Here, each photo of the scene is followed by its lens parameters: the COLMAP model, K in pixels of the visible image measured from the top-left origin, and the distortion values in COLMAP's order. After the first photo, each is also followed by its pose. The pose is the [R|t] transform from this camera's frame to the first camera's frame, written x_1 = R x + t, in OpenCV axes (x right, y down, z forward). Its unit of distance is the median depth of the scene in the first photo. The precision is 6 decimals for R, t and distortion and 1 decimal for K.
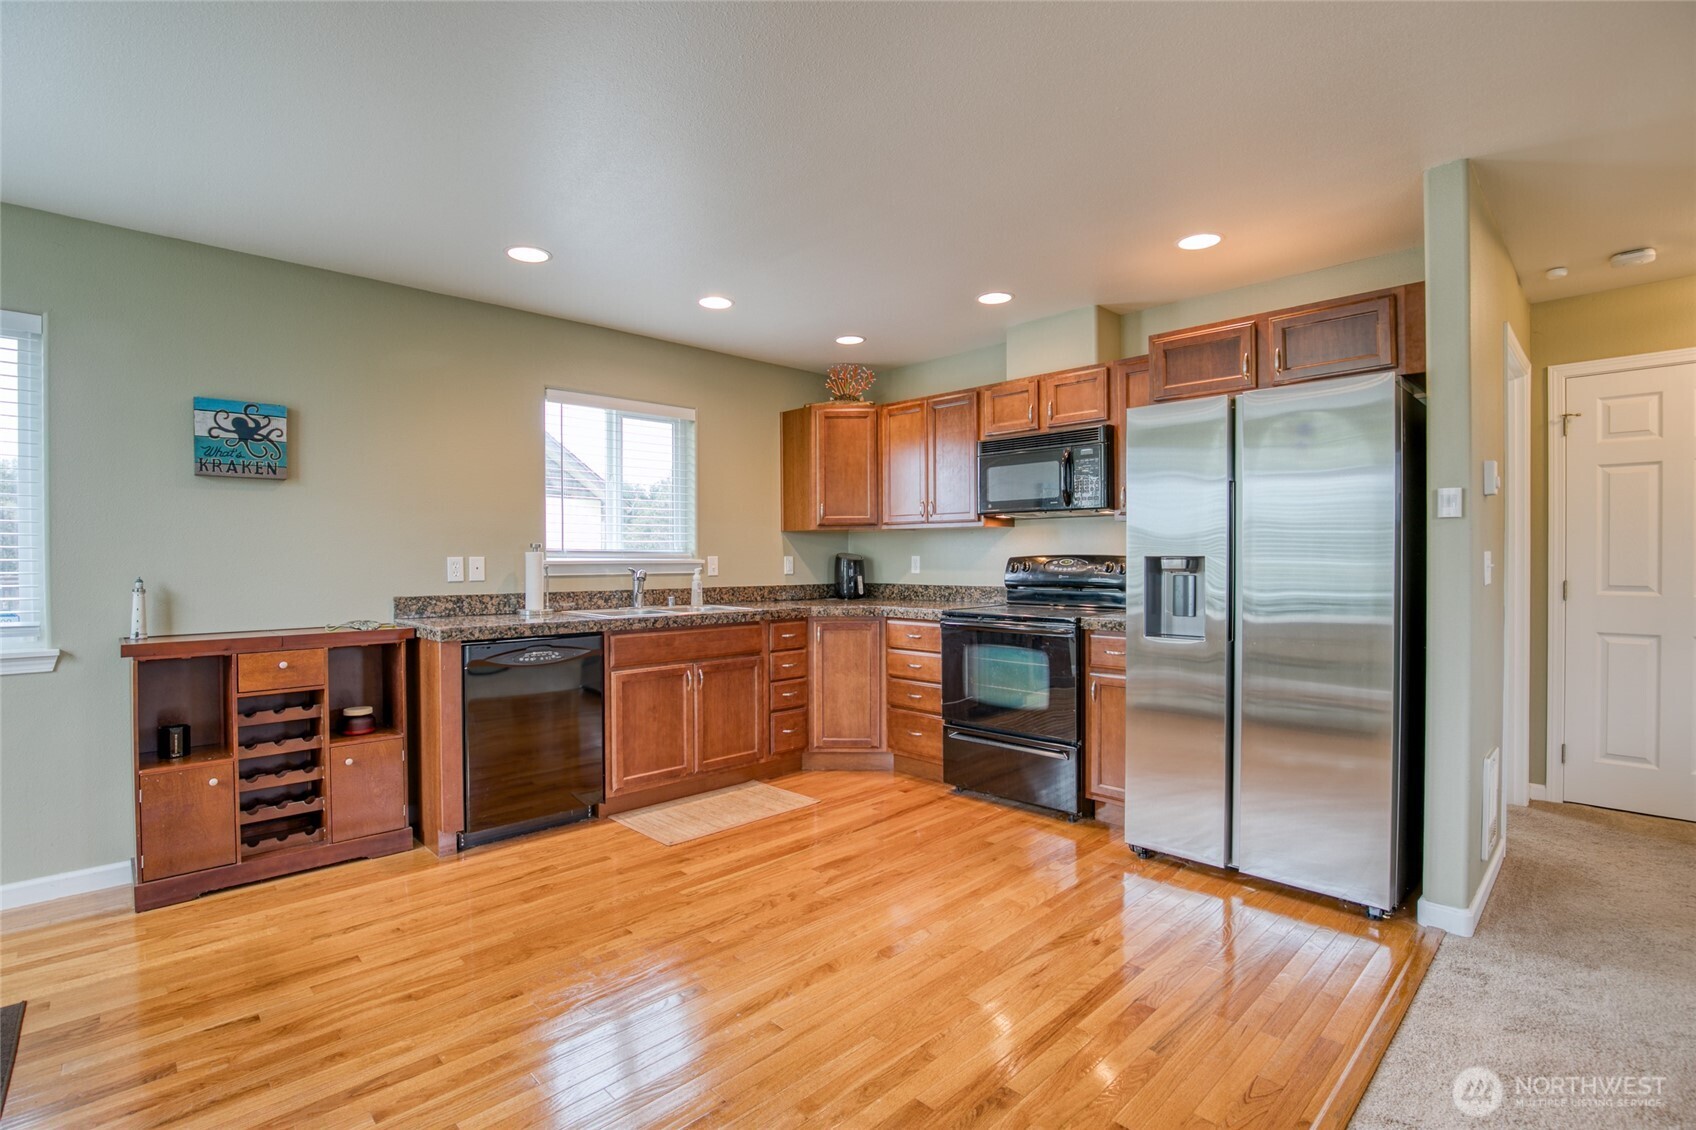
lens RADIAL K [[786.3, 0, 850.9], [0, 786.3, 565.6], [0, 0, 1]] dist [-0.037835, 0.006375]
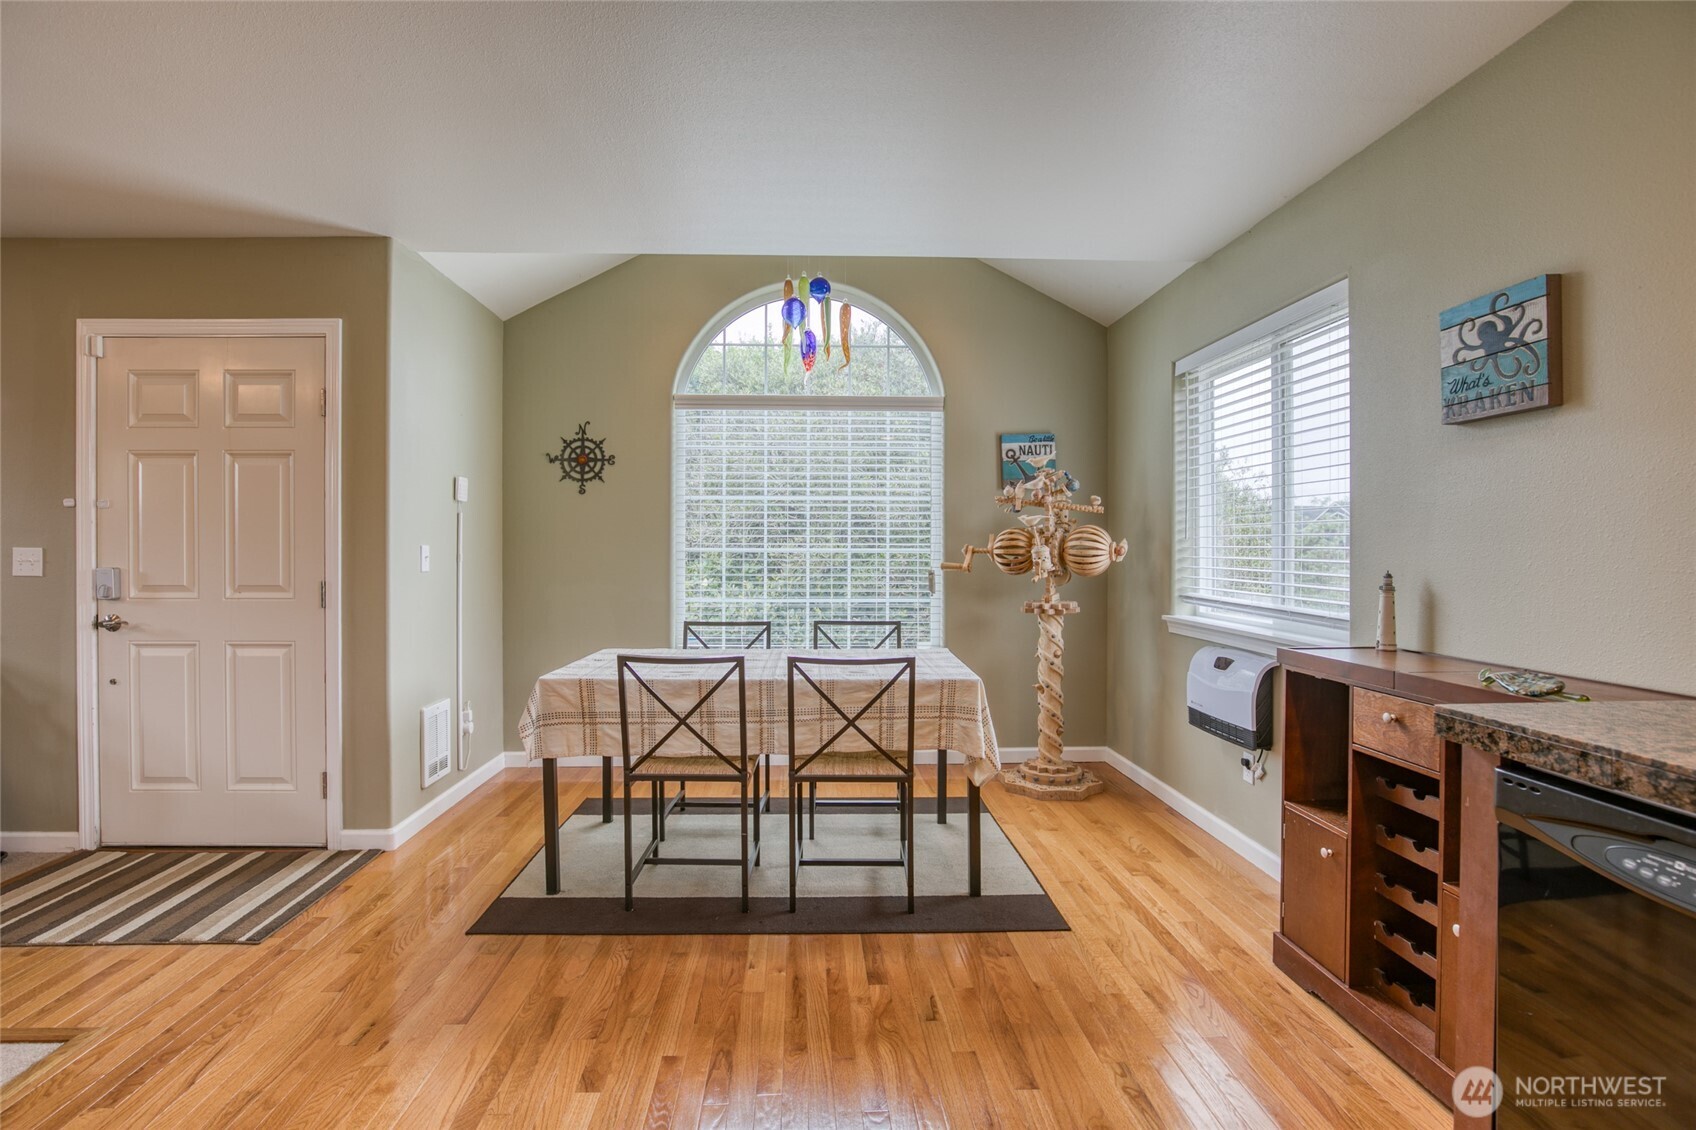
lens RADIAL K [[827.7, 0, 862.0], [0, 827.7, 547.7], [0, 0, 1]] dist [-0.031362, 0.000824]
pose [[-0.663839, 0.001896, -0.747873, 0.031811], [-0.004746, 0.999966, 0.006747, -0.008389], [0.747861, 0.008028, -0.663807, 0.869717]]
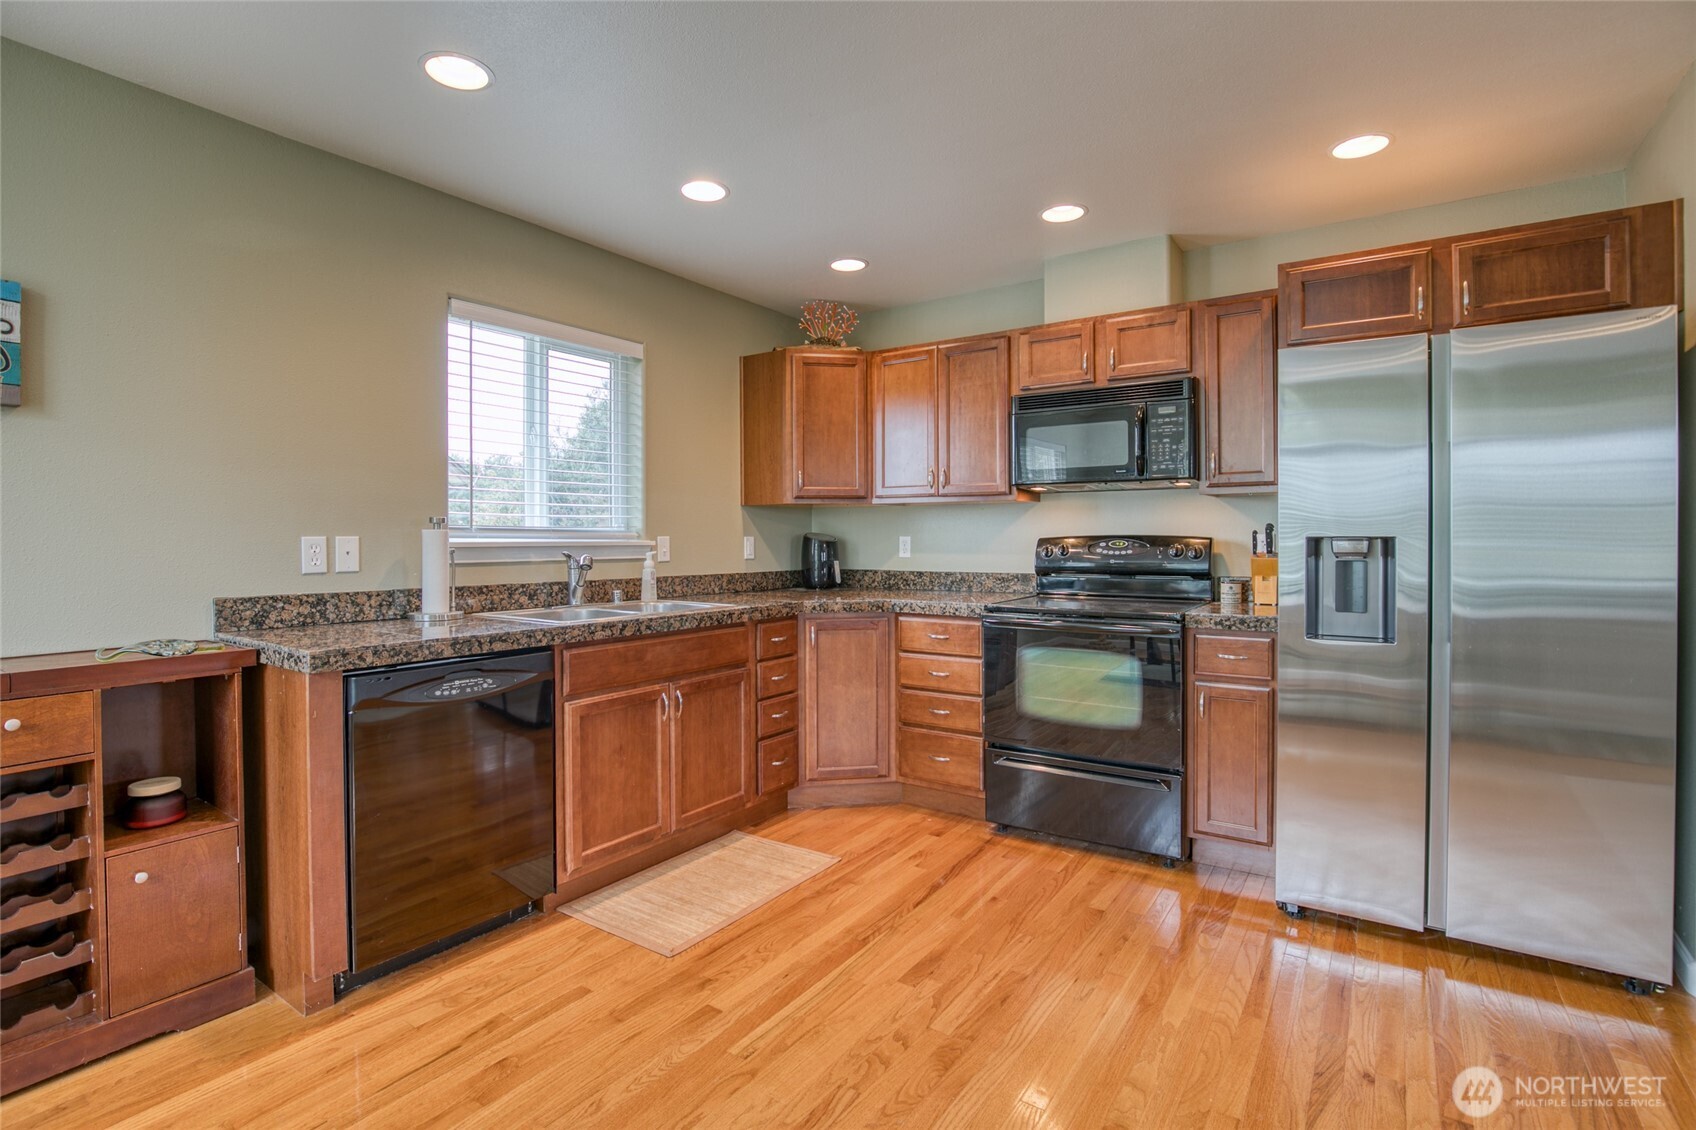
lens RADIAL K [[786.3, 0, 843.7], [0, 786.3, 547.1], [0, 0, 1]] dist [-0.037835, 0.006375]
pose [[0.982175, -0.000465, 0.187968, -0.188833], [0.000547, 1.000000, -0.000386, -0.001156], [-0.187968, 0.000482, 0.982175, 0.267898]]
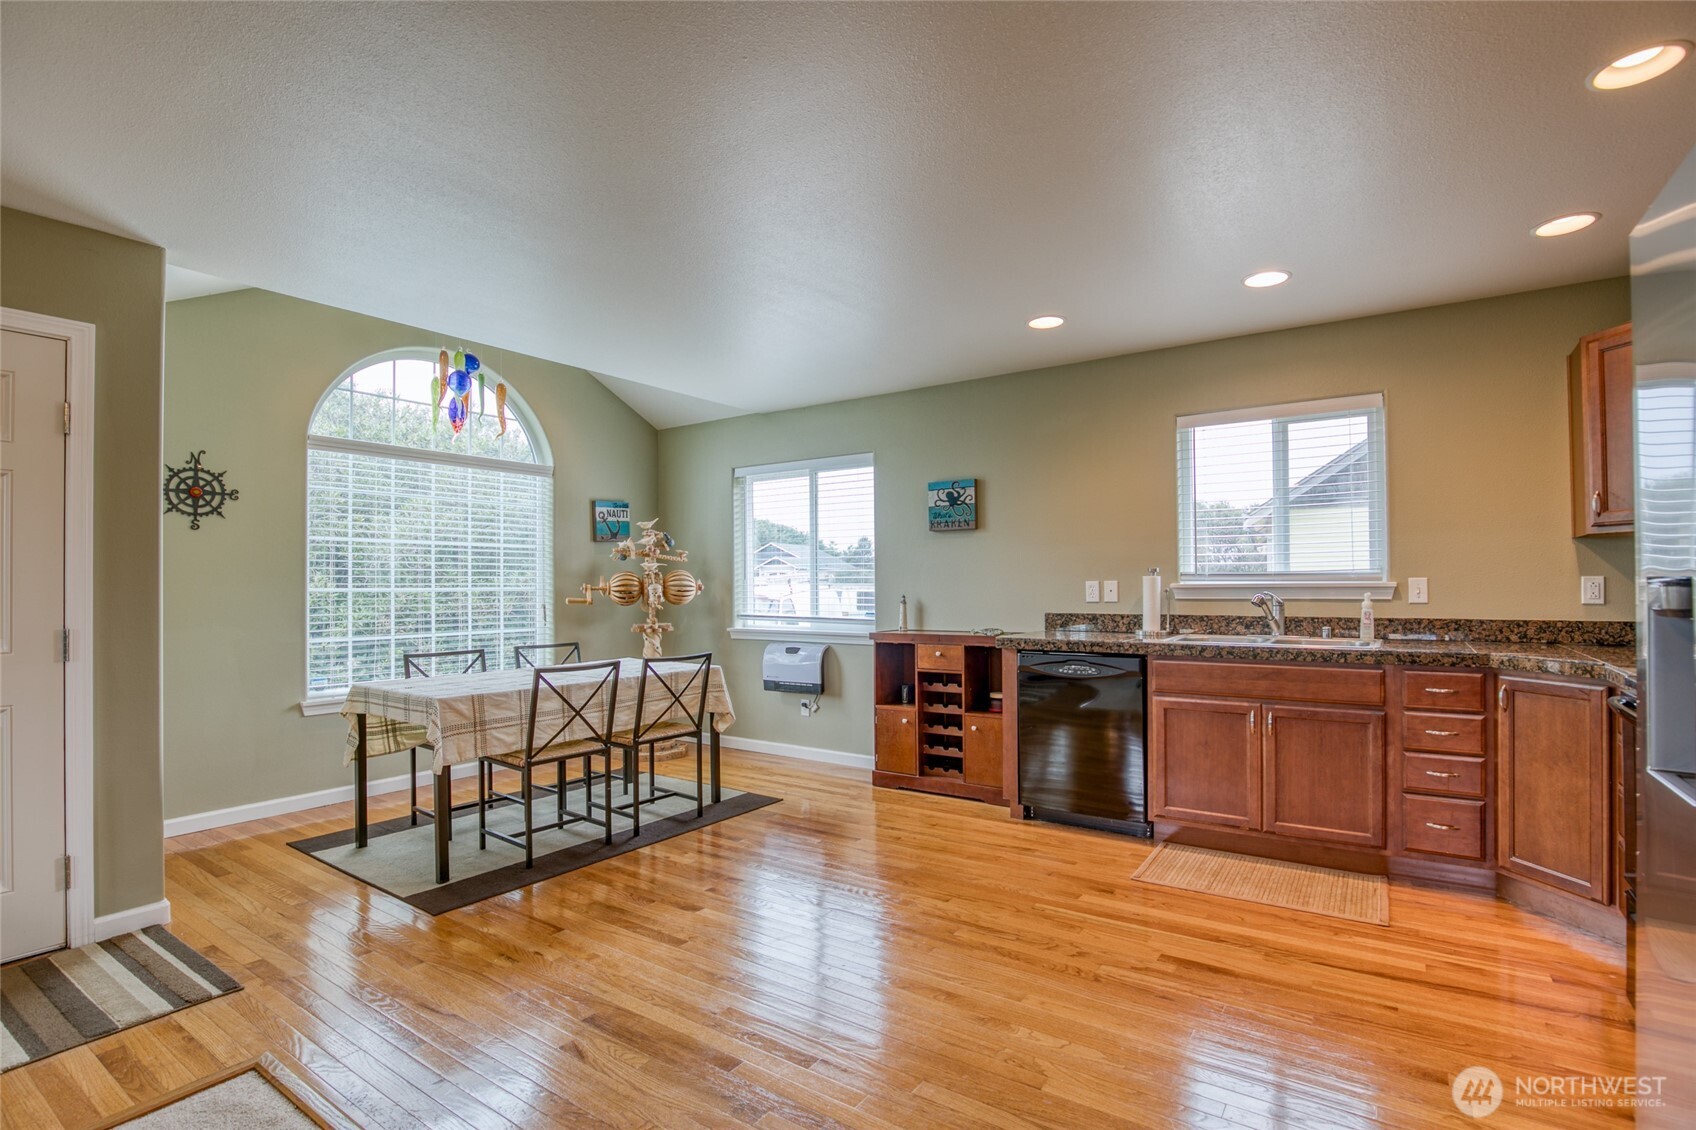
lens RADIAL K [[786.3, 0, 878.8], [0, 786.3, 575.0], [0, 0, 1]] dist [-0.037835, 0.006375]
pose [[0.210997, -0.010162, -0.977434, 0.580083], [-0.001481, 0.999941, -0.010716, -0.006831], [0.977486, 0.003709, 0.210969, 0.436254]]
